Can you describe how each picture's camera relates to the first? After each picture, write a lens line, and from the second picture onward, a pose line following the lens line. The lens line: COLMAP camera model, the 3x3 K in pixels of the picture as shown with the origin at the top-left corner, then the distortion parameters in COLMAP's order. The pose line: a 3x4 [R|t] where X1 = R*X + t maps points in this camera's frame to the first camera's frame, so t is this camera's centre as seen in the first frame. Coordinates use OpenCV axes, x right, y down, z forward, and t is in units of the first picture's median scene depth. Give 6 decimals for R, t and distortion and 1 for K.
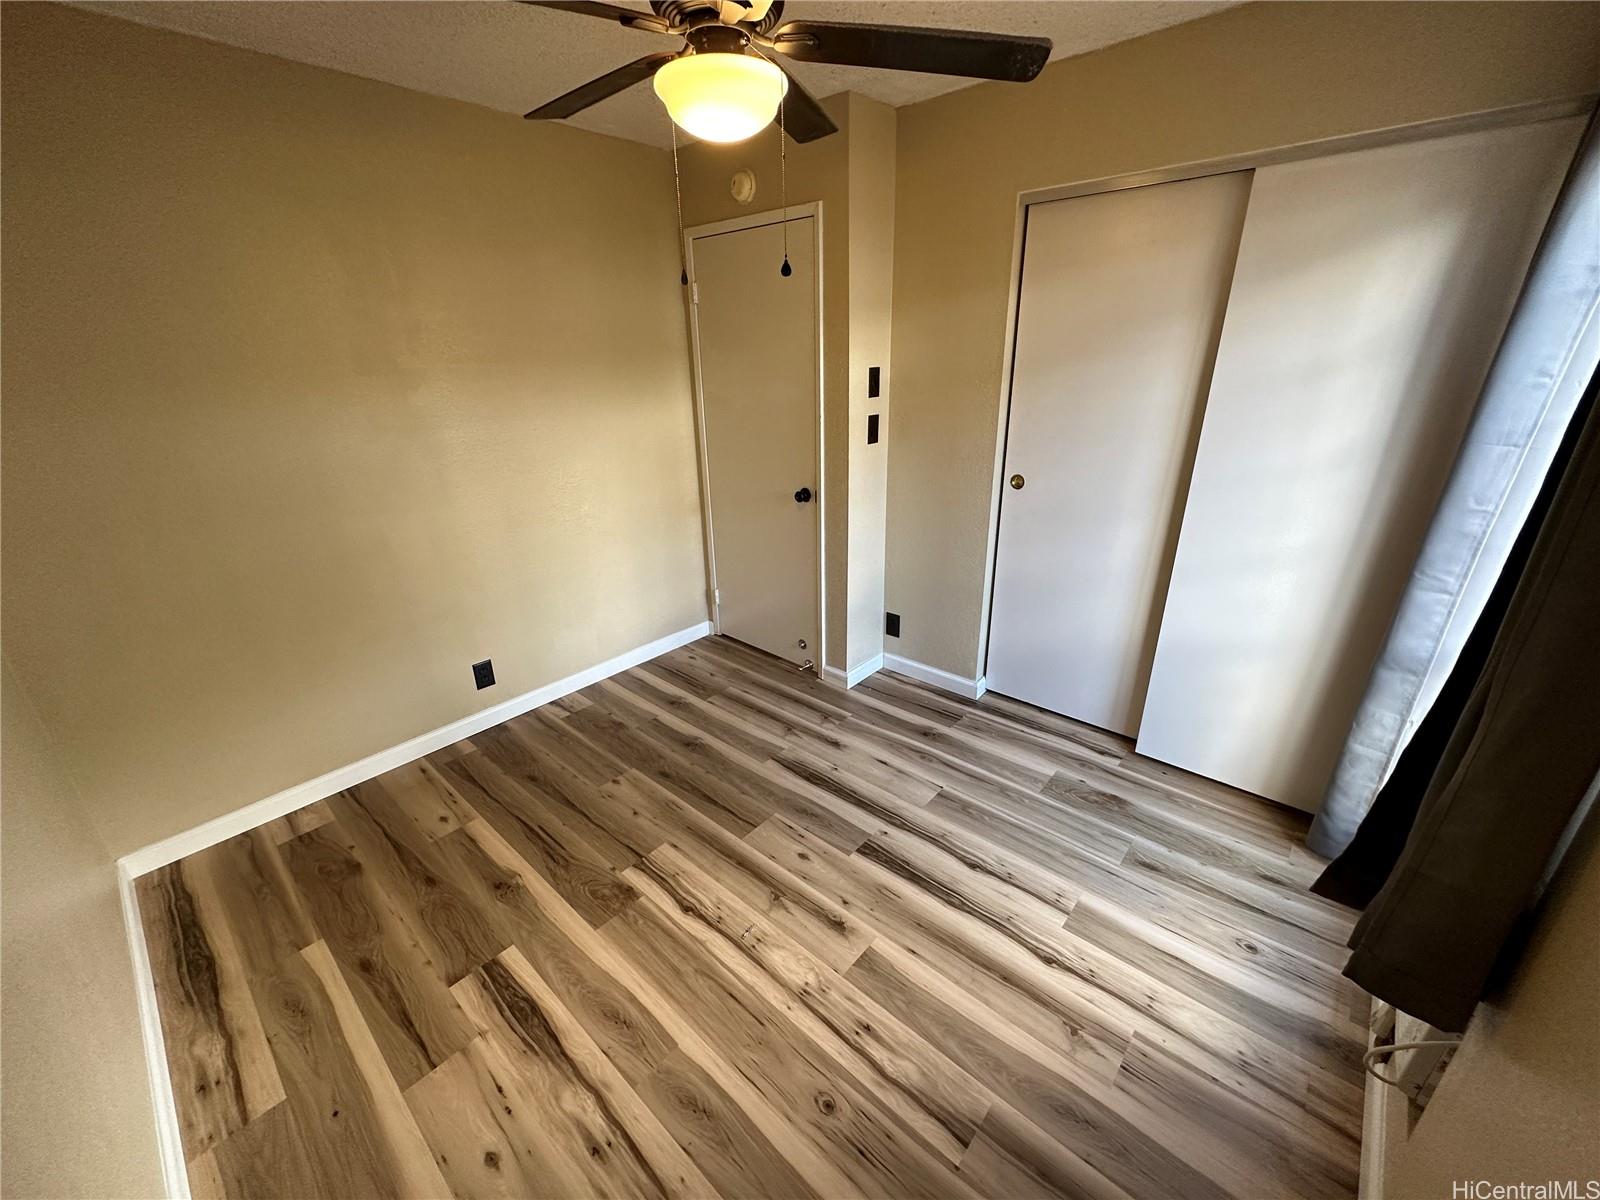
lens RADIAL K [[640.8, 0, 804.7], [0, 640.8, 609.2], [0, 0, 1]] dist [-0.000336, 0.000263]
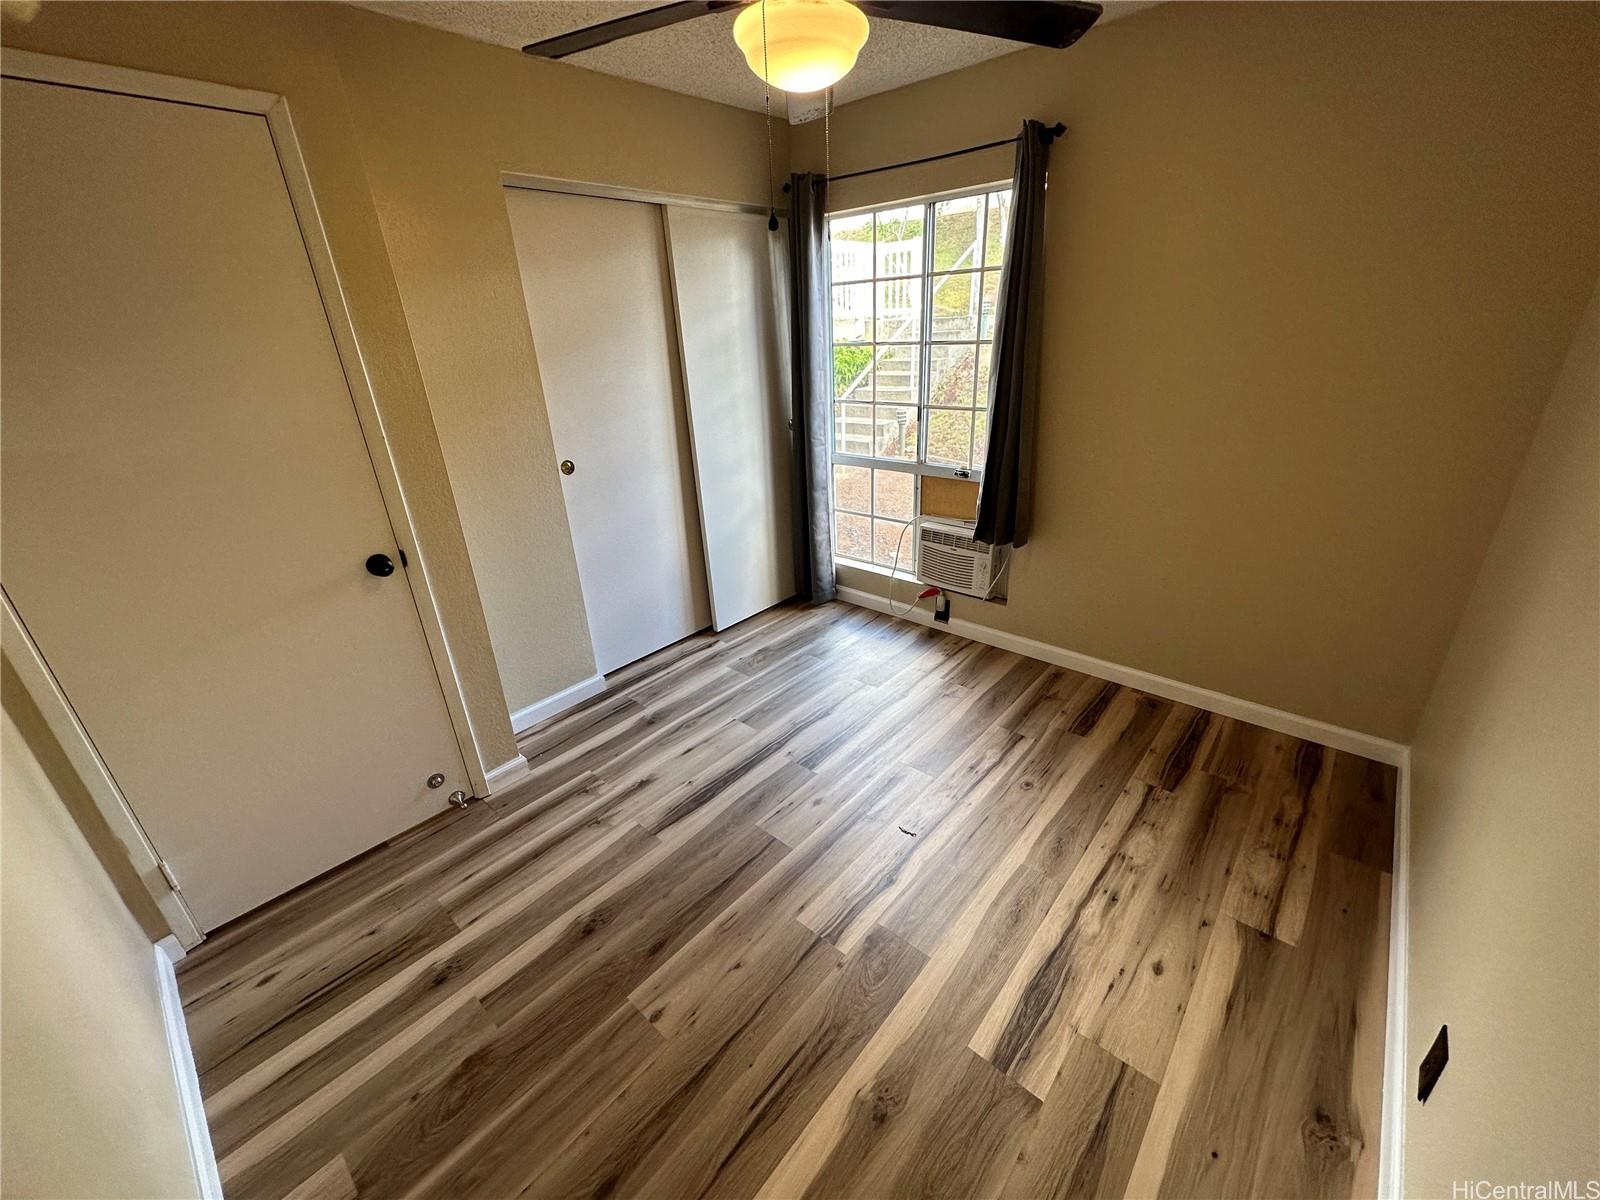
lens RADIAL K [[640.8, 0, 801.6], [0, 640.8, 599.8], [0, 0, 1]] dist [-0.000336, 0.000263]
pose [[-0.005752, -0.373223, 0.927724, -0.848097], [0.421536, 0.840377, 0.340697, -0.261199], [-0.906793, 0.393029, 0.152493, 0.727856]]
